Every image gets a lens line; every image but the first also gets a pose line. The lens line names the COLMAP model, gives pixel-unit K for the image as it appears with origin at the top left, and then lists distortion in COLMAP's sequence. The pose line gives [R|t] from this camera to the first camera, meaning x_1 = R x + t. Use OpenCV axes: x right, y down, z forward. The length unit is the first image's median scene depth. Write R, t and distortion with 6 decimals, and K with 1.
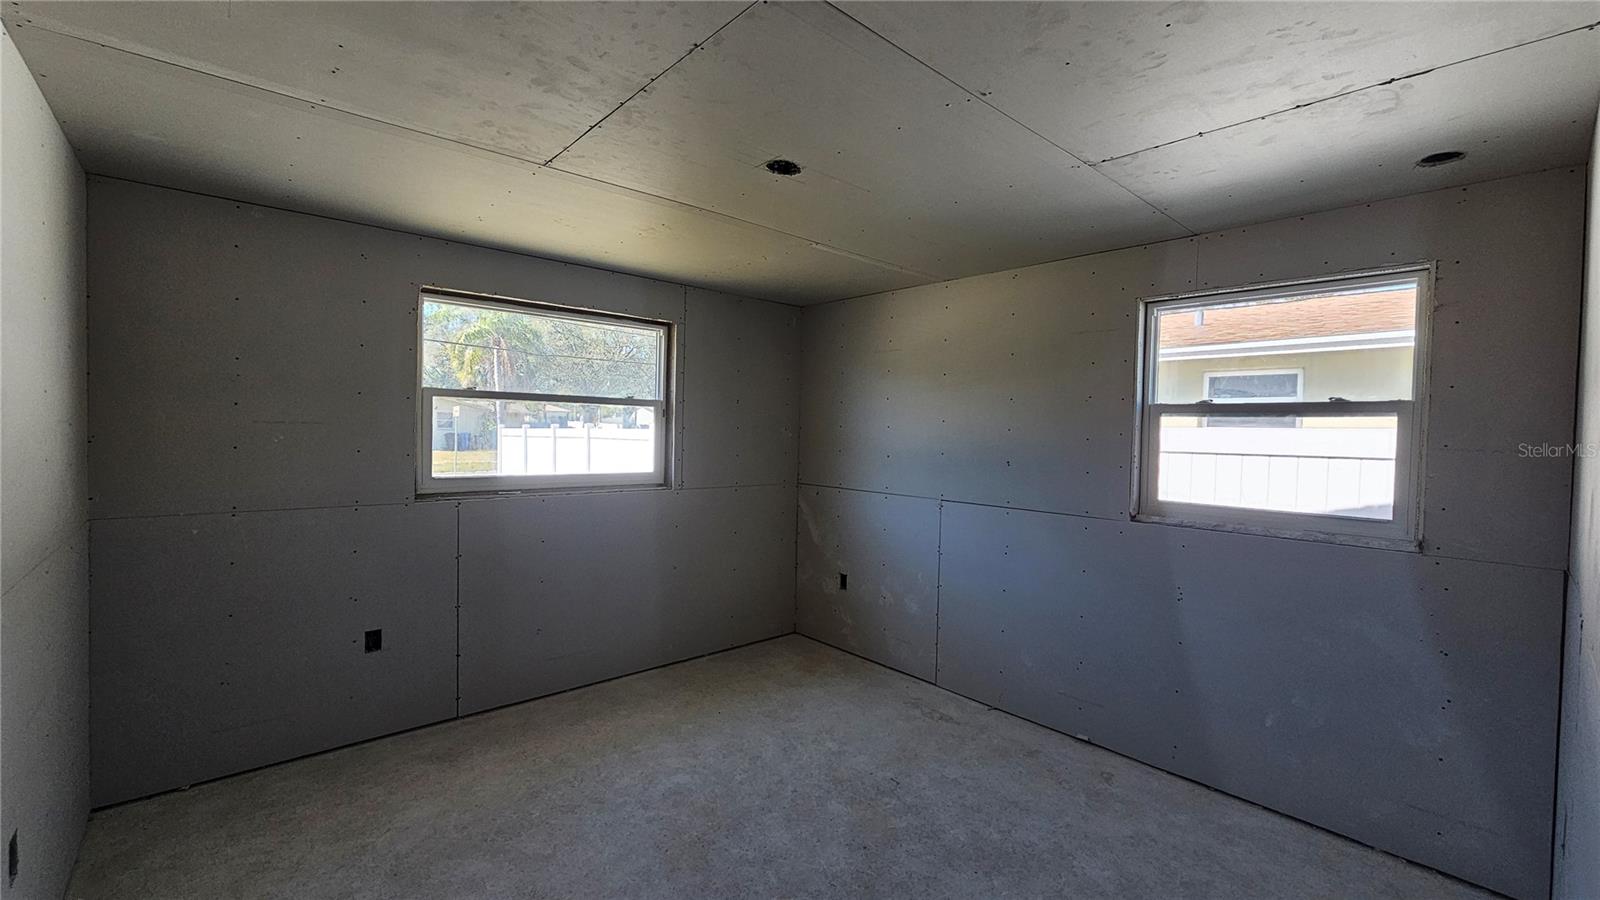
lens RADIAL K [[657.2, 0, 795.8], [0, 657.2, 446.9], [0, 0, 1]] dist [-0.002534, 0.001249]
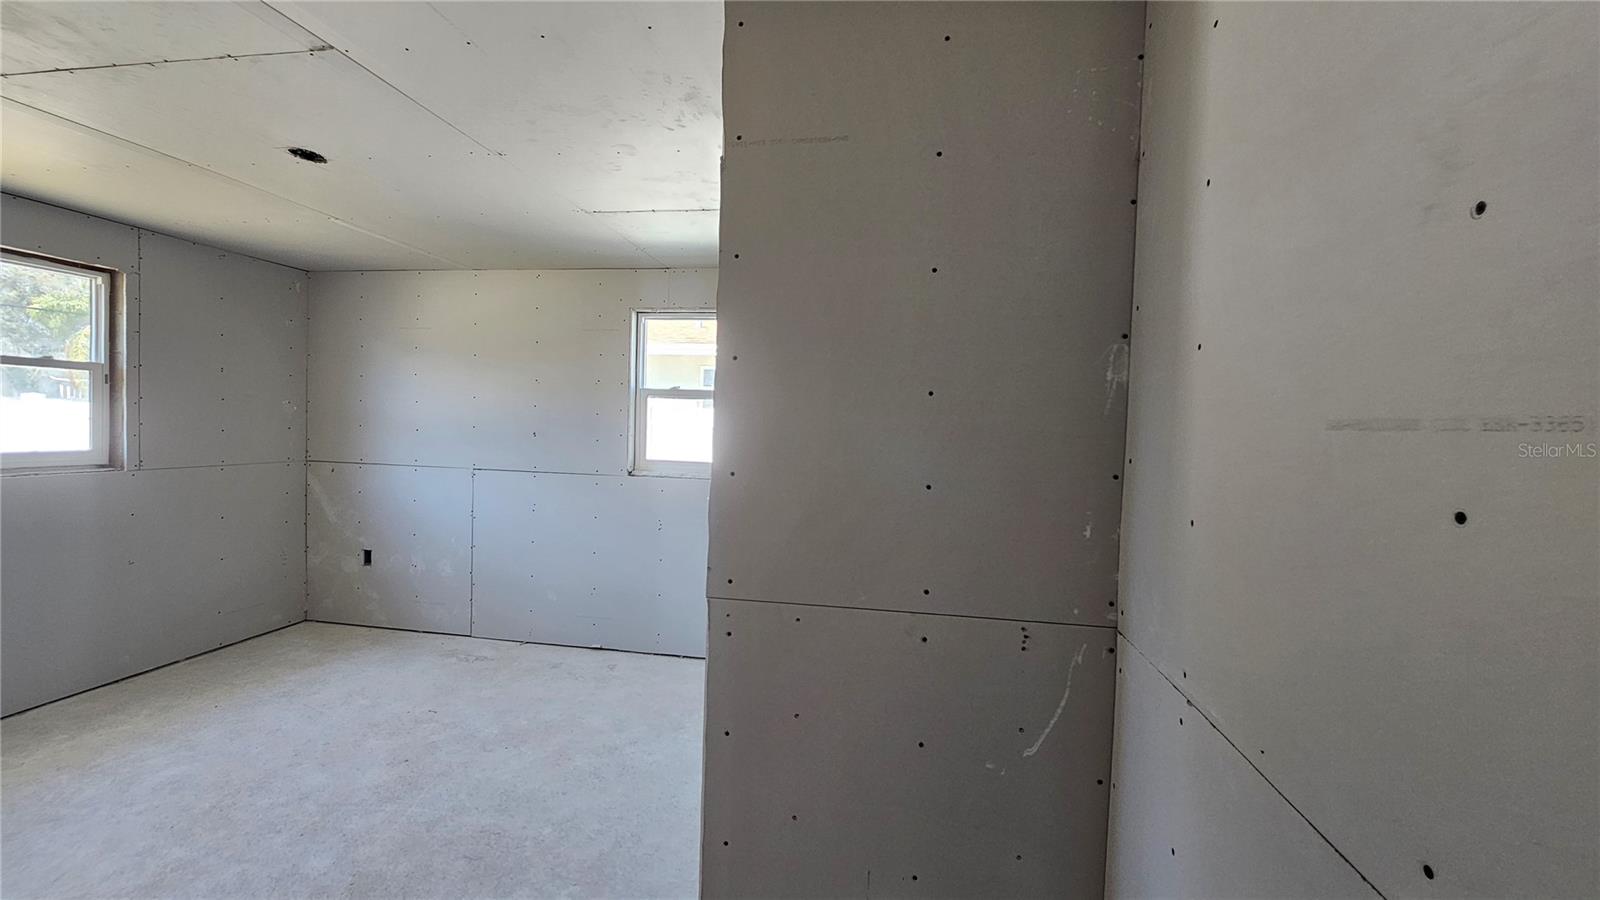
lens RADIAL K [[657.2, 0, 798.6], [0, 657.2, 445.8], [0, 0, 1]] dist [-0.002534, 0.001249]
pose [[0.780386, -0.019178, 0.625004, -0.047284], [0.003180, 0.999638, 0.026703, 0.016098], [-0.625290, -0.018851, 0.780164, -0.229545]]
